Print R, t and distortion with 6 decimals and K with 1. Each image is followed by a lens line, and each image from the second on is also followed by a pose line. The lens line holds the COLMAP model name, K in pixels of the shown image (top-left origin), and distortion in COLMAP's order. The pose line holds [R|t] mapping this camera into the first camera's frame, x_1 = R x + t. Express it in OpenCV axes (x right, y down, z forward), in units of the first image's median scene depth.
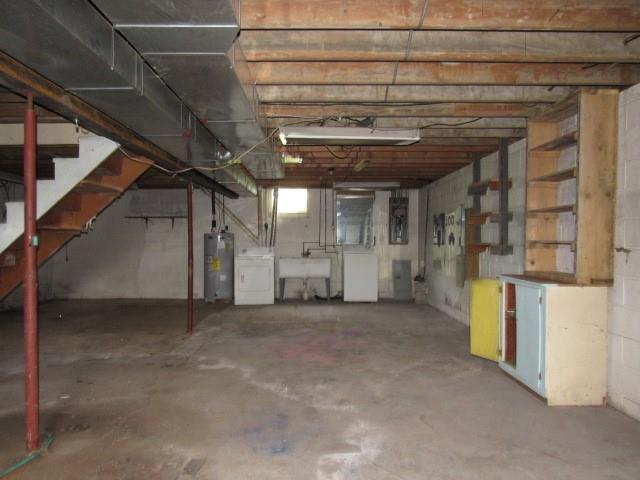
lens RADIAL K [[459.0, 0, 320.0], [0, 459.0, 240.0], [0, 0, 1]] dist [-0.009456, -0.006805]
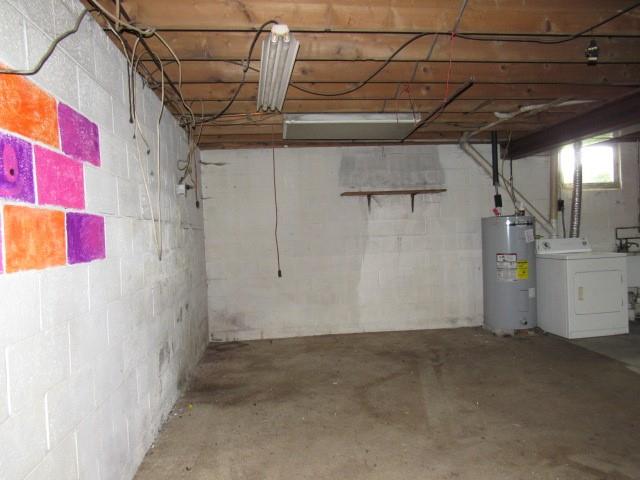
lens RADIAL K [[459.0, 0, 320.0], [0, 459.0, 240.0], [0, 0, 1]] dist [-0.009456, -0.006805]
pose [[0.990233, -0.034654, 0.135046, -0.524806], [0.031961, 0.999246, 0.022053, -0.005309], [-0.135709, -0.017521, 0.990594, 0.432598]]
